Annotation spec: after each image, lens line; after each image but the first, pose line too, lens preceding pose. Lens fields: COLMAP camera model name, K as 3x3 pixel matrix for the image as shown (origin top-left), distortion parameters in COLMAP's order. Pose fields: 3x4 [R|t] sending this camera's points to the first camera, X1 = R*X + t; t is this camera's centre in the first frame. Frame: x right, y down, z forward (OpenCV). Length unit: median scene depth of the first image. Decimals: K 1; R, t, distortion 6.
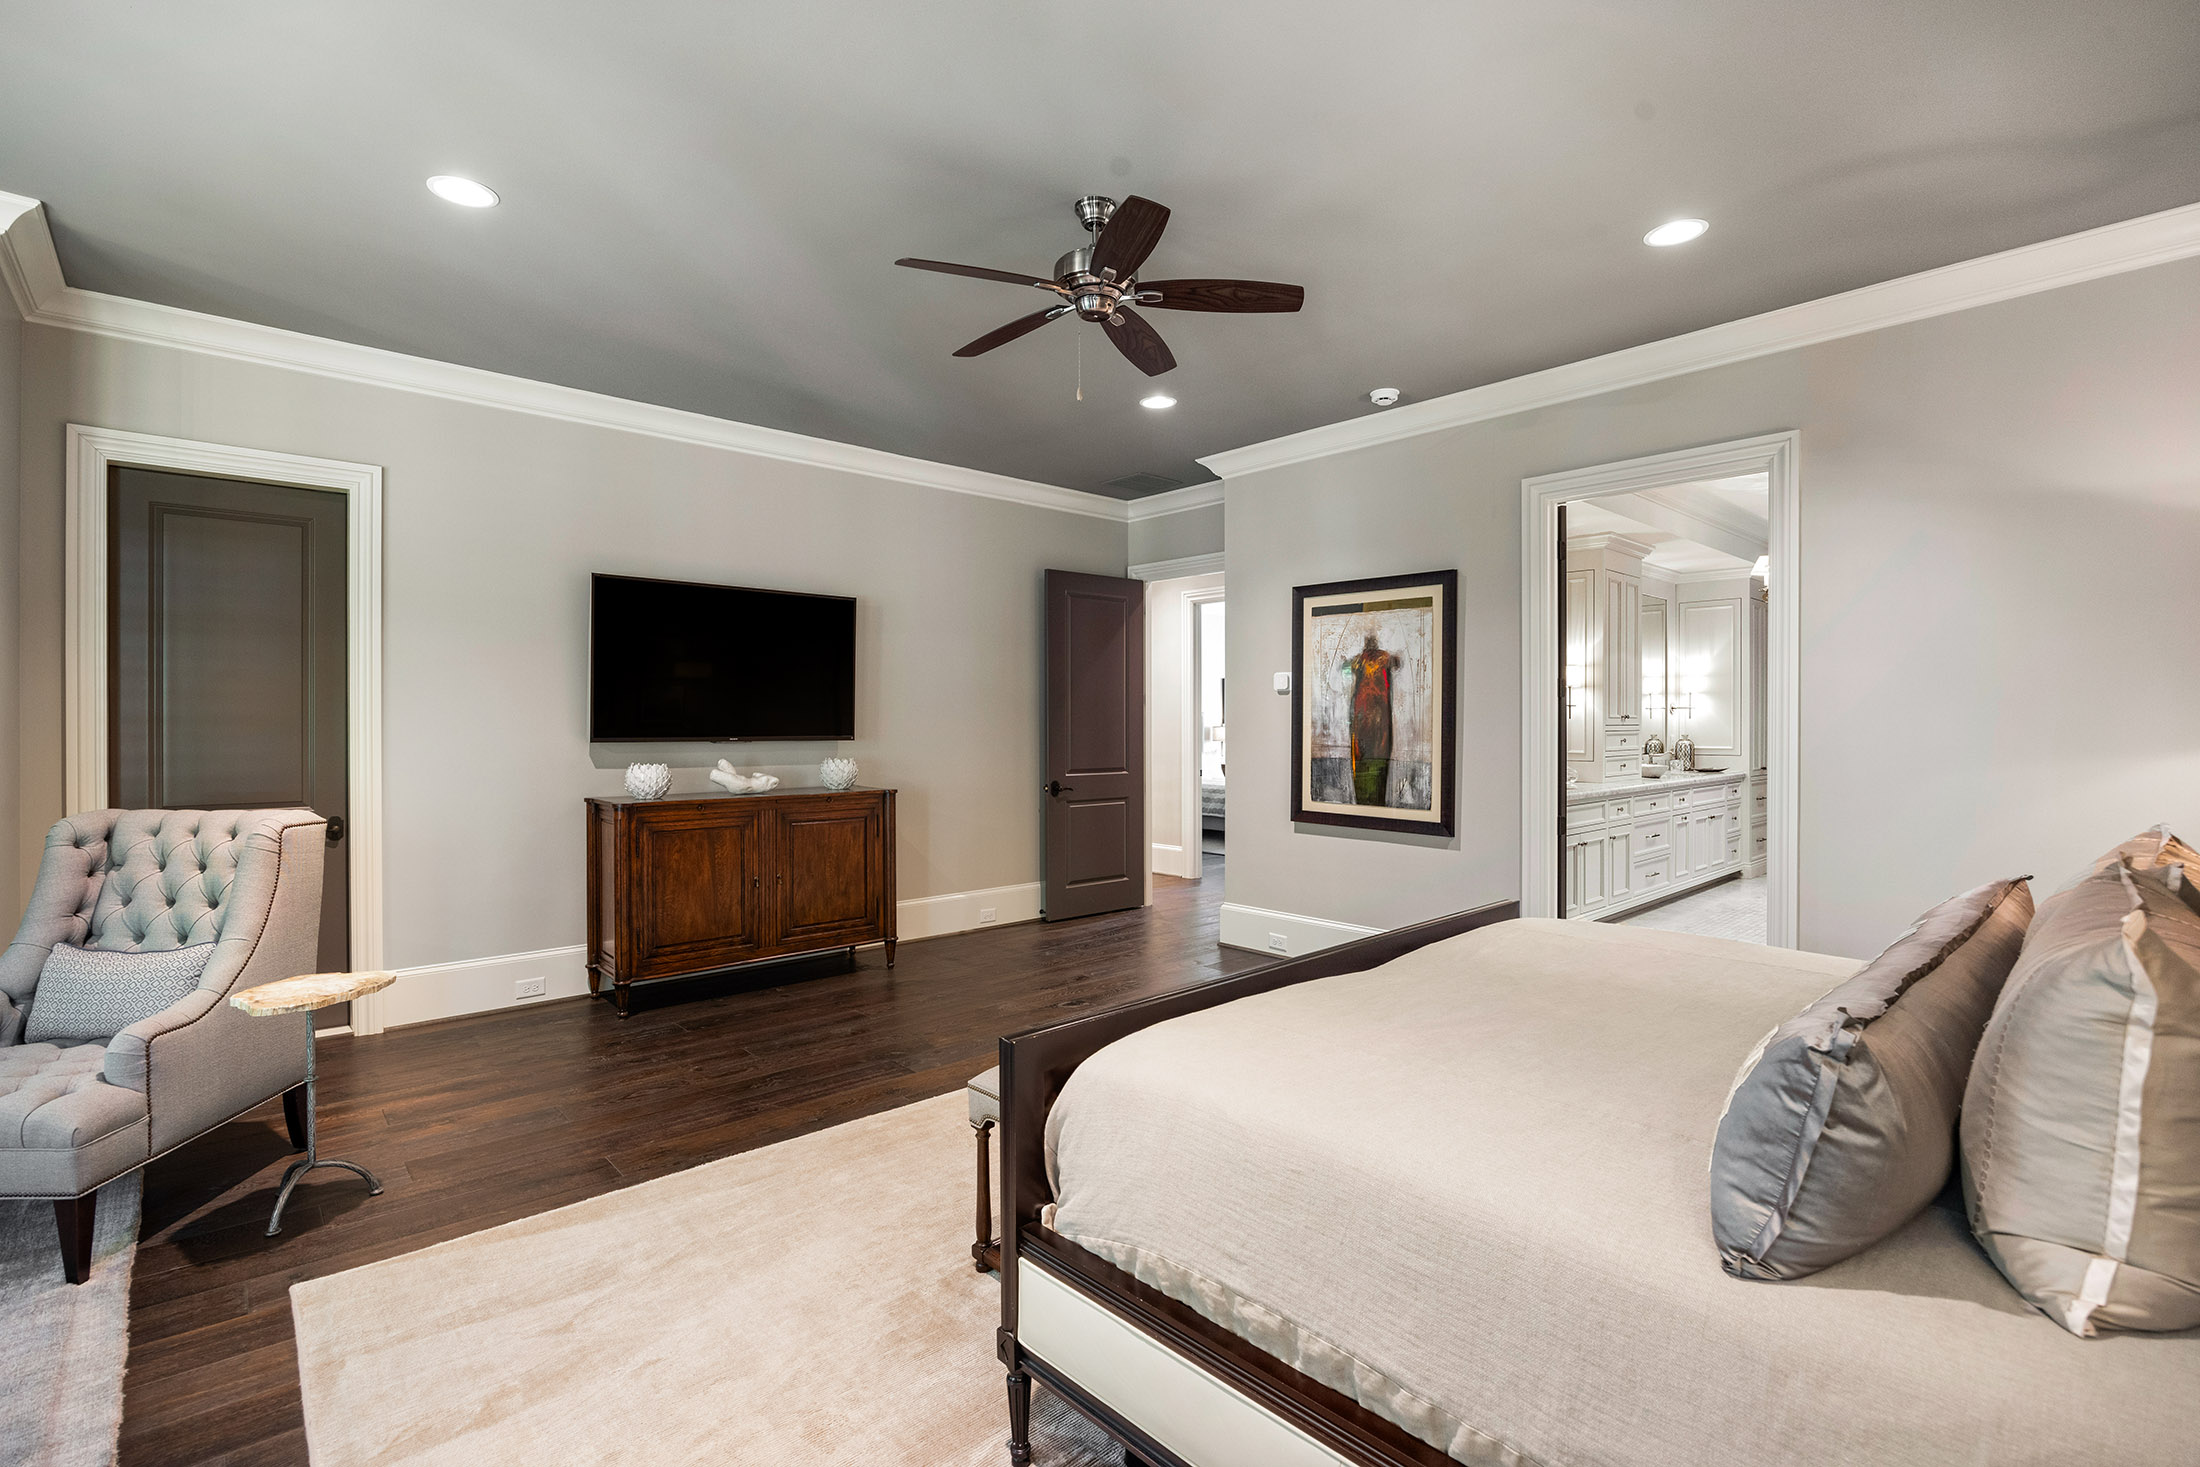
lens RADIAL K [[1022.2, 0, 1104.5], [0, 1022.2, 729.2], [0, 0, 1]] dist [-0.000172, -0.000050]
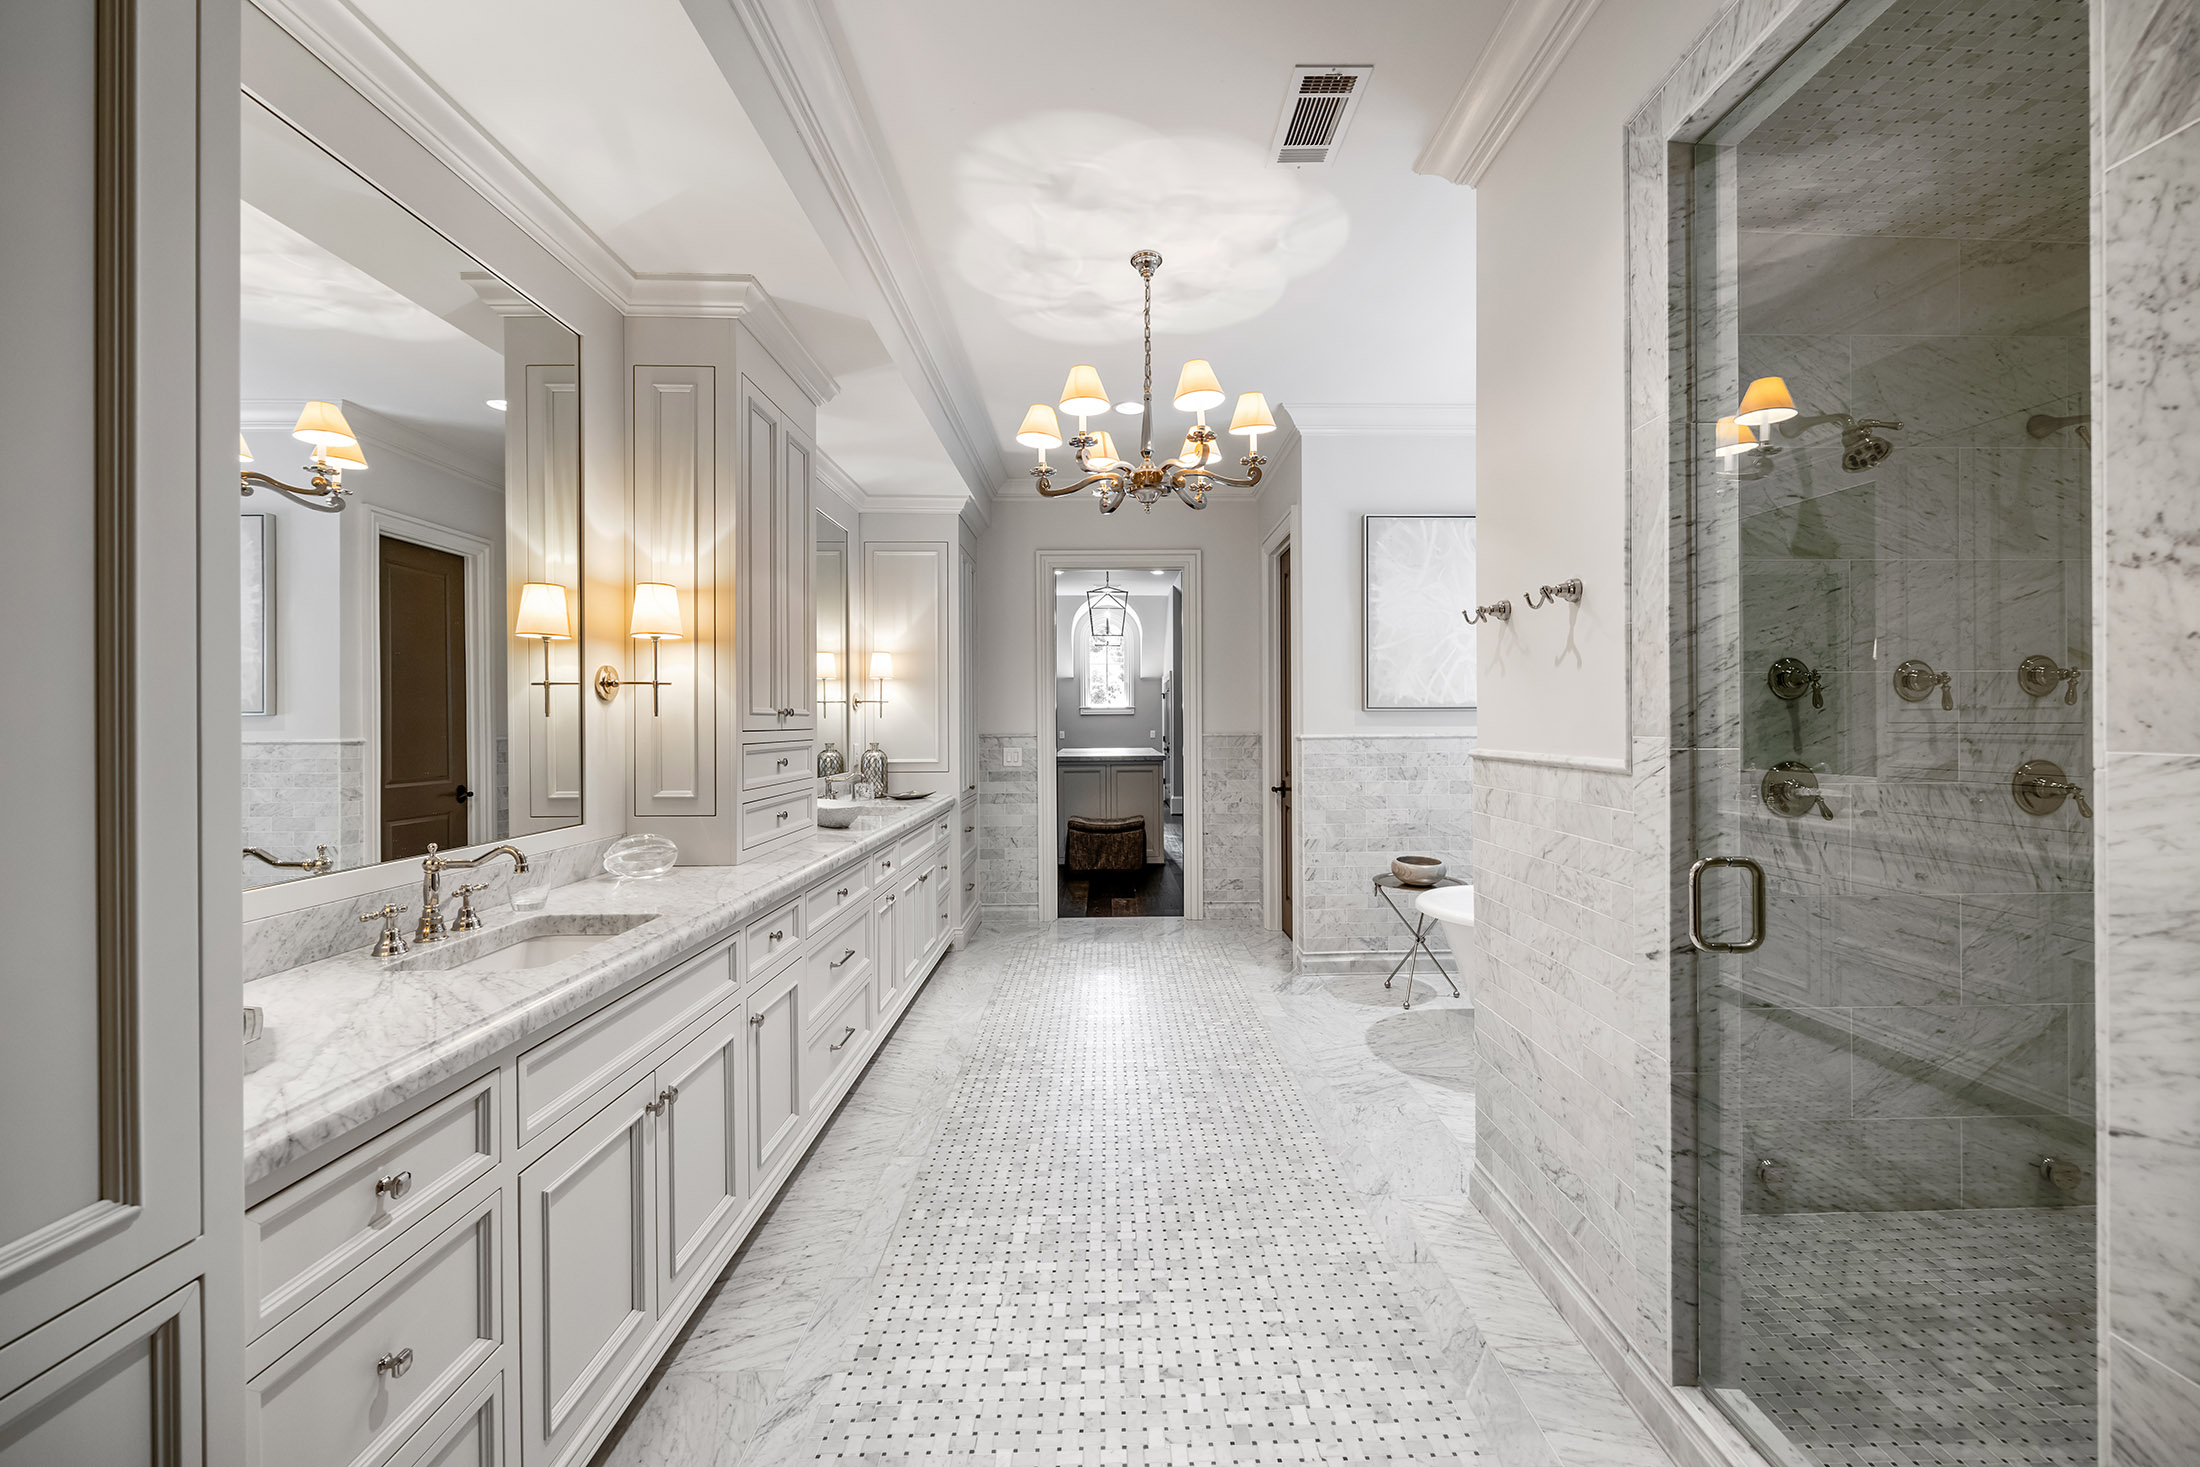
lens RADIAL K [[884.6, 0, 1119.0], [0, 884.6, 725.7], [0, 0, 1]] dist [0.004323, -0.000440]
pose [[0.675912, -0.004850, 0.736967, 0.262612], [0.007967, 0.999968, -0.000726, -0.003901], [-0.736939, 0.006362, 0.675929, 0.513538]]
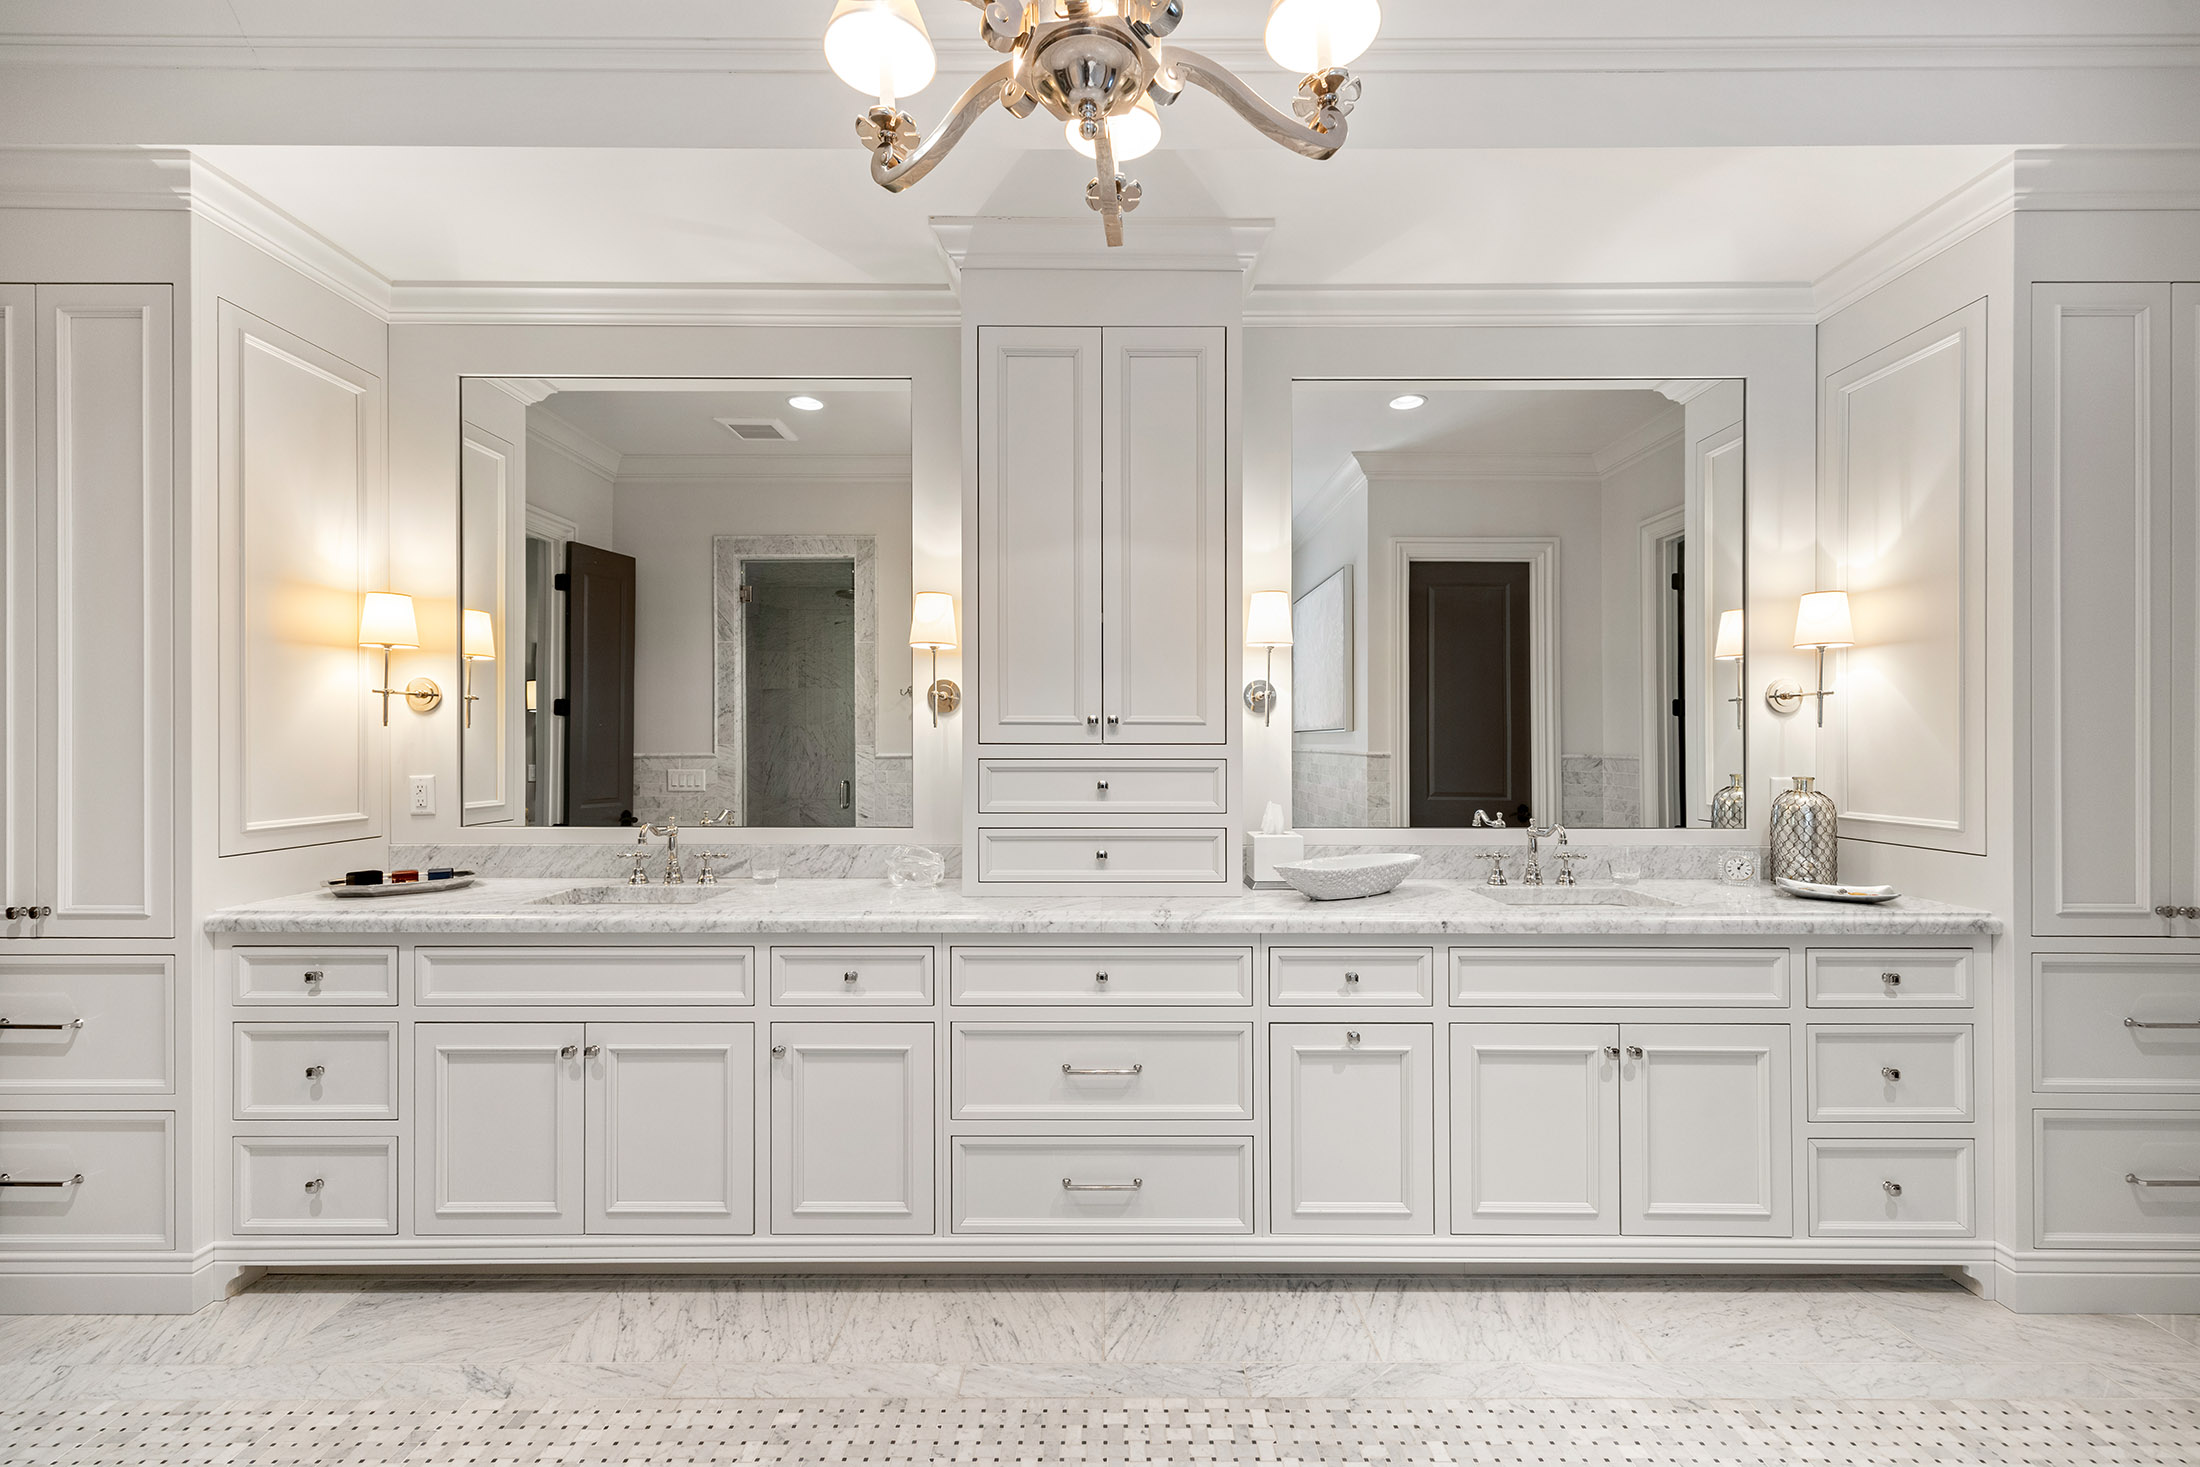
lens RADIAL K [[884.6, 0, 1081.5], [0, 884.6, 742.8], [0, 0, 1]] dist [0.004323, -0.000440]
pose [[0.723774, 0.003012, -0.690031, 0.607506], [-0.007153, 0.999969, -0.003138, -0.002841], [0.690000, 0.007207, 0.723773, 0.648171]]
